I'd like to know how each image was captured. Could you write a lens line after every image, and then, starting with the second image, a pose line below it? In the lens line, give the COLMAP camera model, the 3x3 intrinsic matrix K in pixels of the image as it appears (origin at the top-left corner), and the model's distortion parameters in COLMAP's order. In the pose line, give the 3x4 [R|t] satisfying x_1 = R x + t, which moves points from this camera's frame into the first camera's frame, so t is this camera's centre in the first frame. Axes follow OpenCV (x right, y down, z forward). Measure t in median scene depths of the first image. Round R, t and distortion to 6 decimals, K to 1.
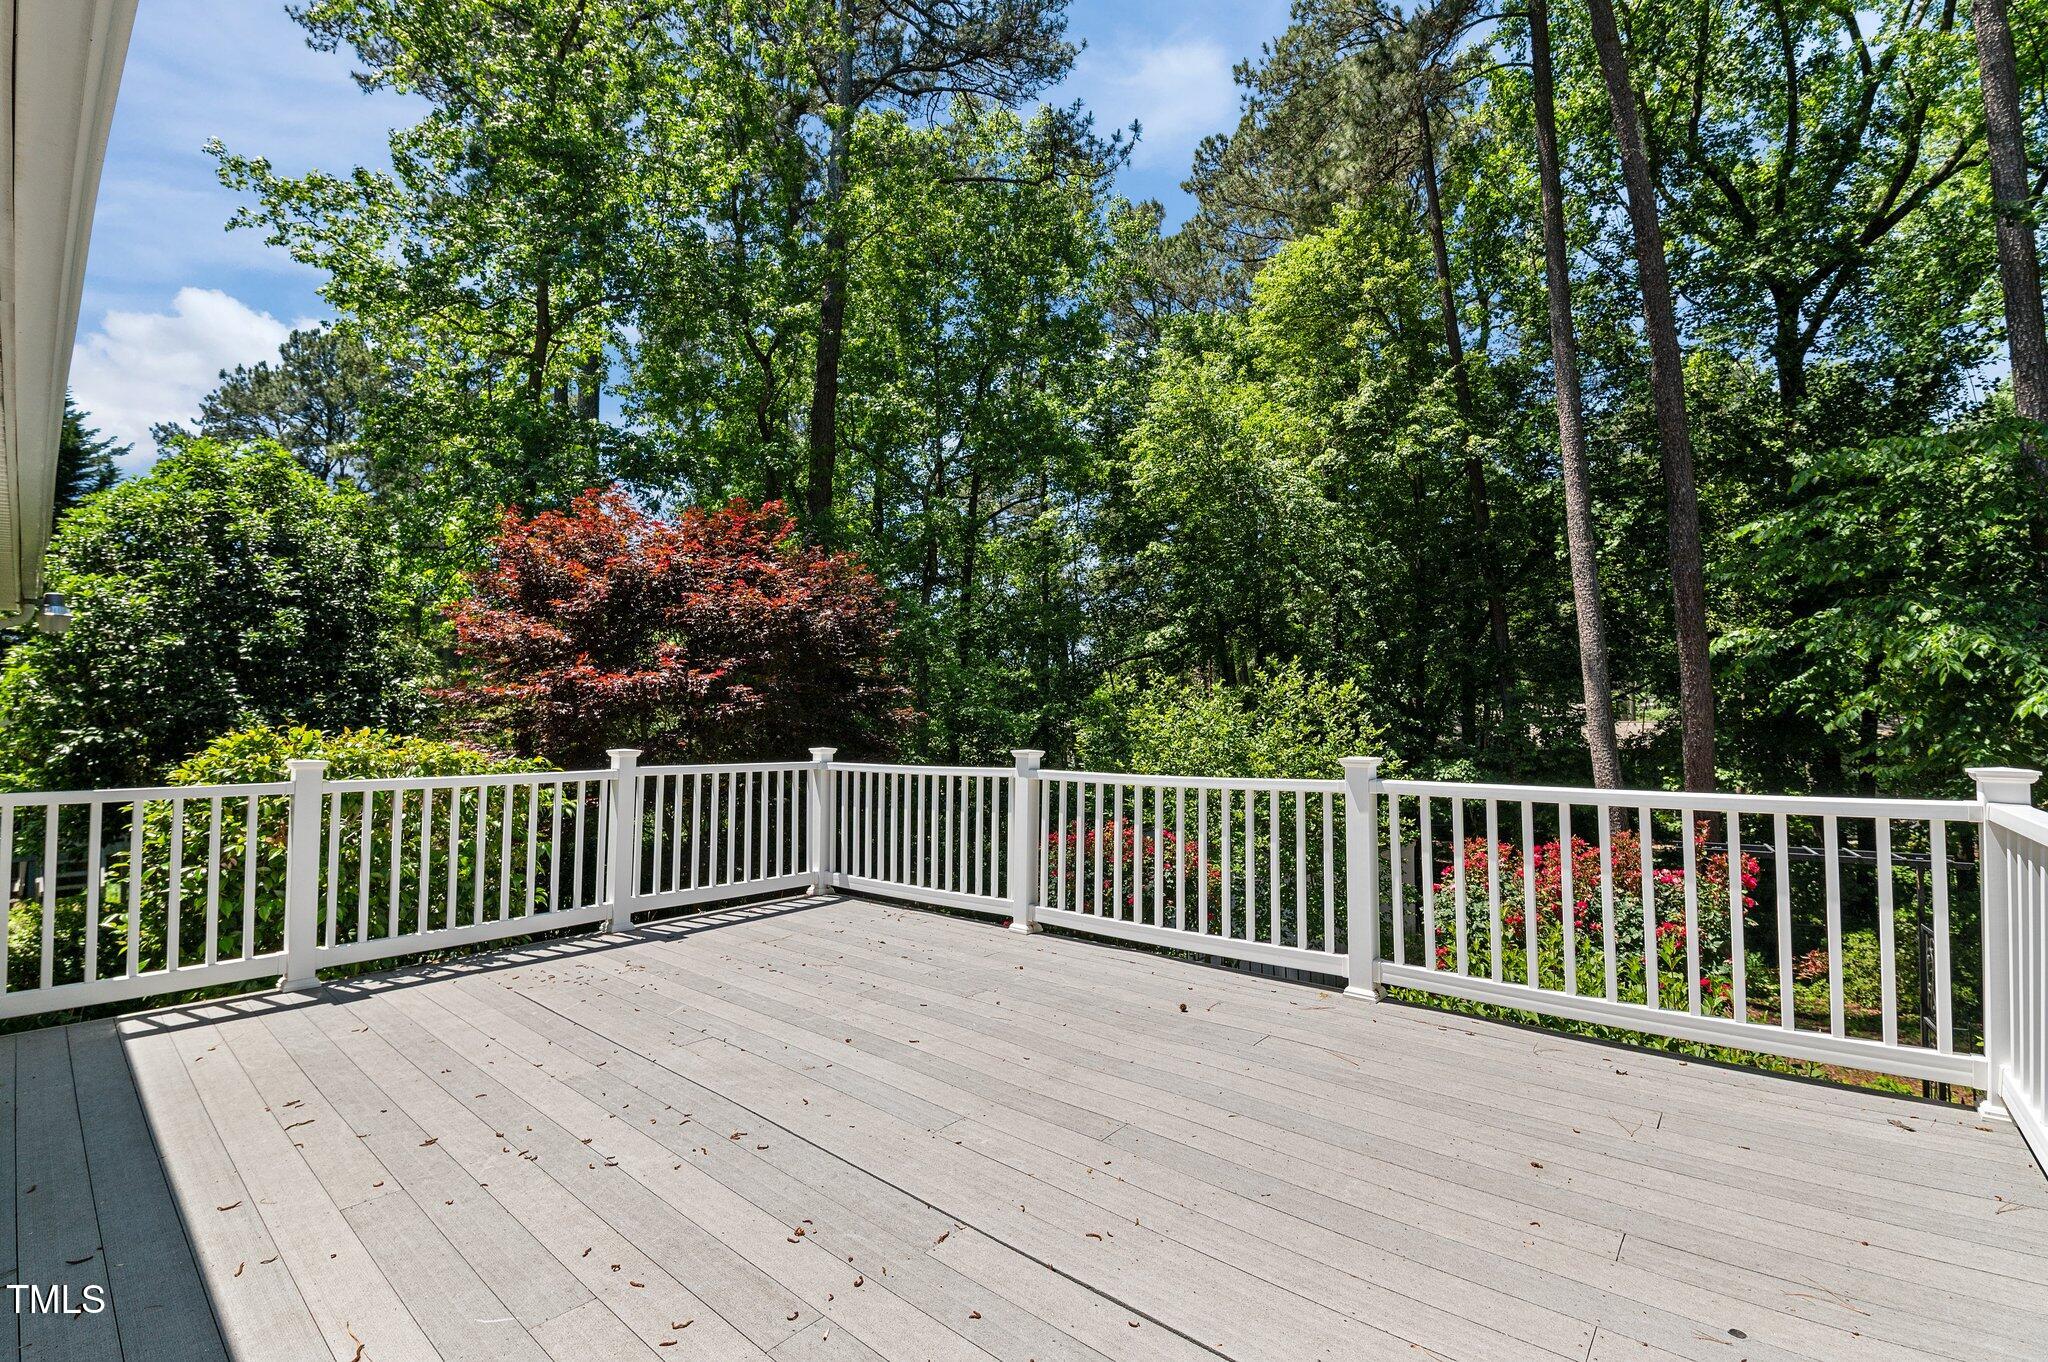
lens RADIAL K [[882.4, 0, 1009.6], [0, 882.4, 676.3], [0, 0, 1]] dist [-0.012887, -0.005140]
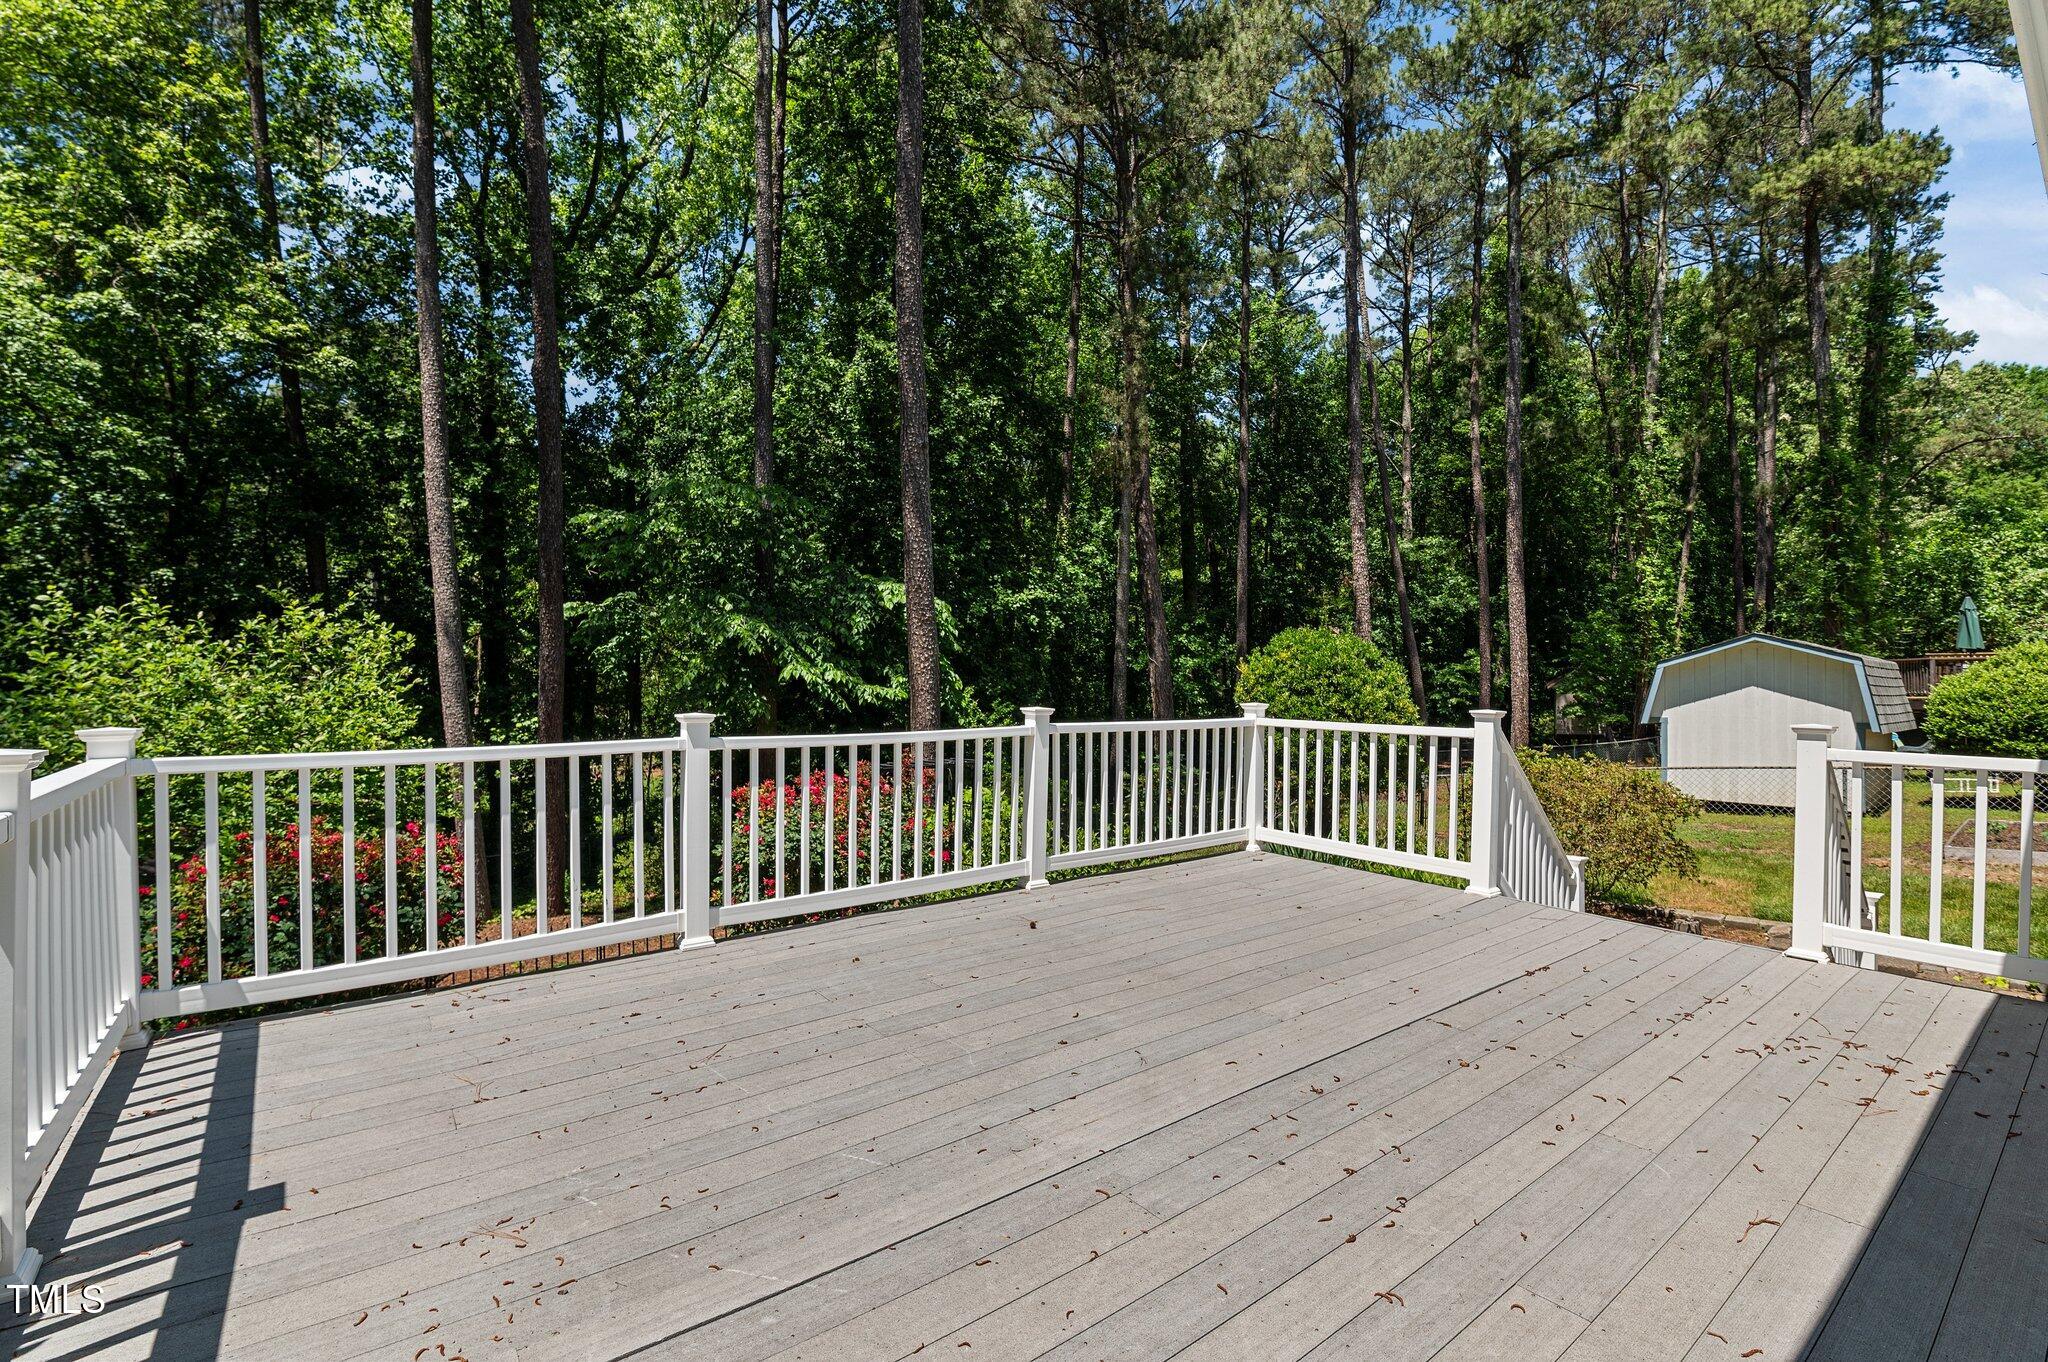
lens RADIAL K [[882.4, 0, 1023.7], [0, 882.4, 678.3], [0, 0, 1]] dist [-0.012887, -0.005140]
pose [[0.212295, 0.005868, 0.977188, -0.995233], [-0.055584, 0.998435, 0.006081, 0.049163], [-0.975624, -0.055607, 0.212289, 0.832641]]
